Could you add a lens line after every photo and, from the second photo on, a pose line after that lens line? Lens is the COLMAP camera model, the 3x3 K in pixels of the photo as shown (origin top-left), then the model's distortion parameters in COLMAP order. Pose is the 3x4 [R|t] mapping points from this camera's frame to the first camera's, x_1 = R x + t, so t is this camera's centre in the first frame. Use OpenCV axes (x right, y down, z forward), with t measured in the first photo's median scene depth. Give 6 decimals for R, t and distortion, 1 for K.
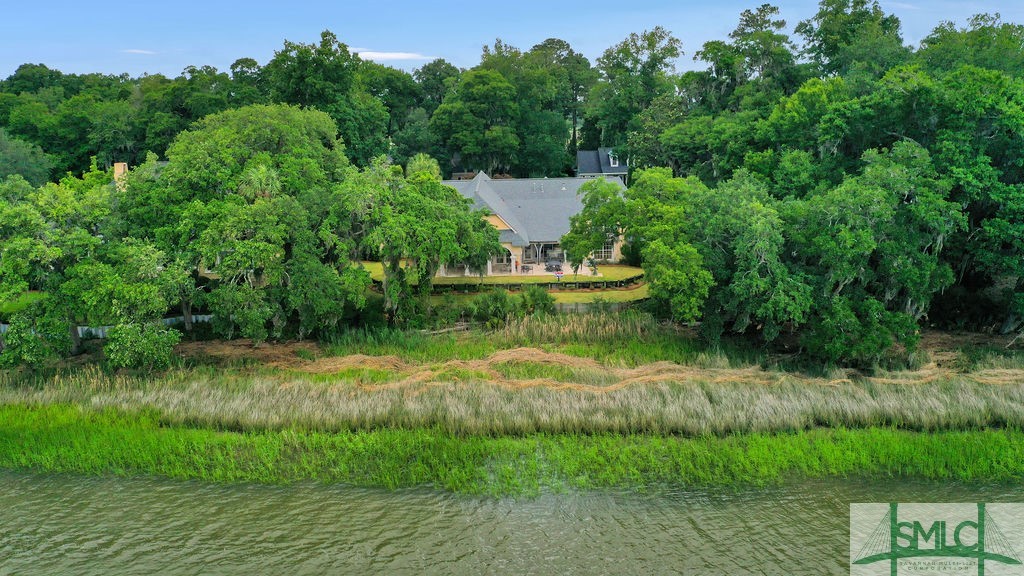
lens RADIAL K [[798.8, 0, 512.0], [0, 798.8, 288.0], [0, 0, 1]] dist [-0.021054, 0.005445]
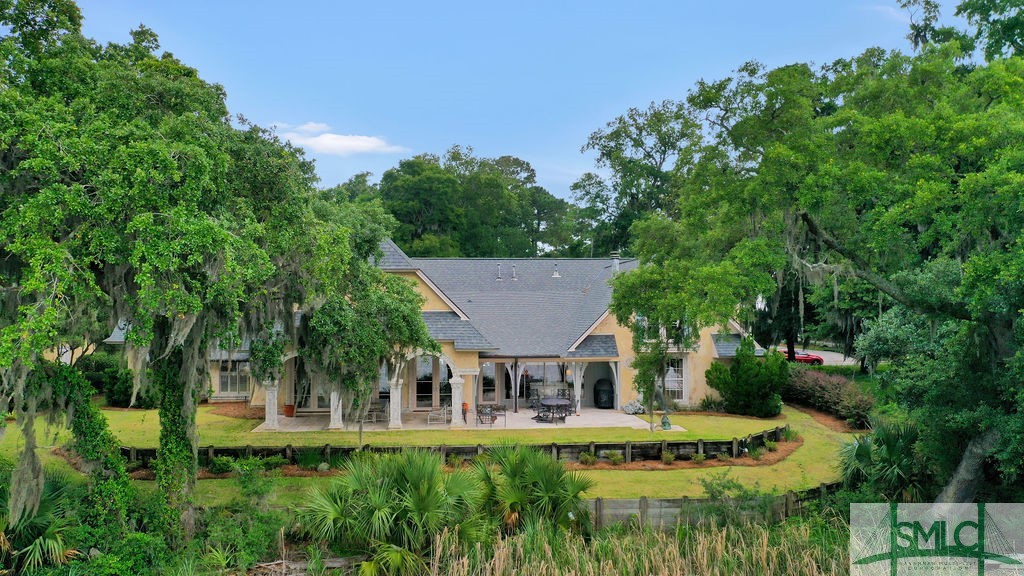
lens RADIAL K [[798.8, 0, 512.0], [0, 798.8, 288.0], [0, 0, 1]] dist [-0.021054, 0.005445]
pose [[0.997019, 0.019099, 0.074760, -0.001799], [0.000875, 0.966024, -0.258452, 0.018444], [-0.077156, 0.257747, 0.963127, 0.611767]]
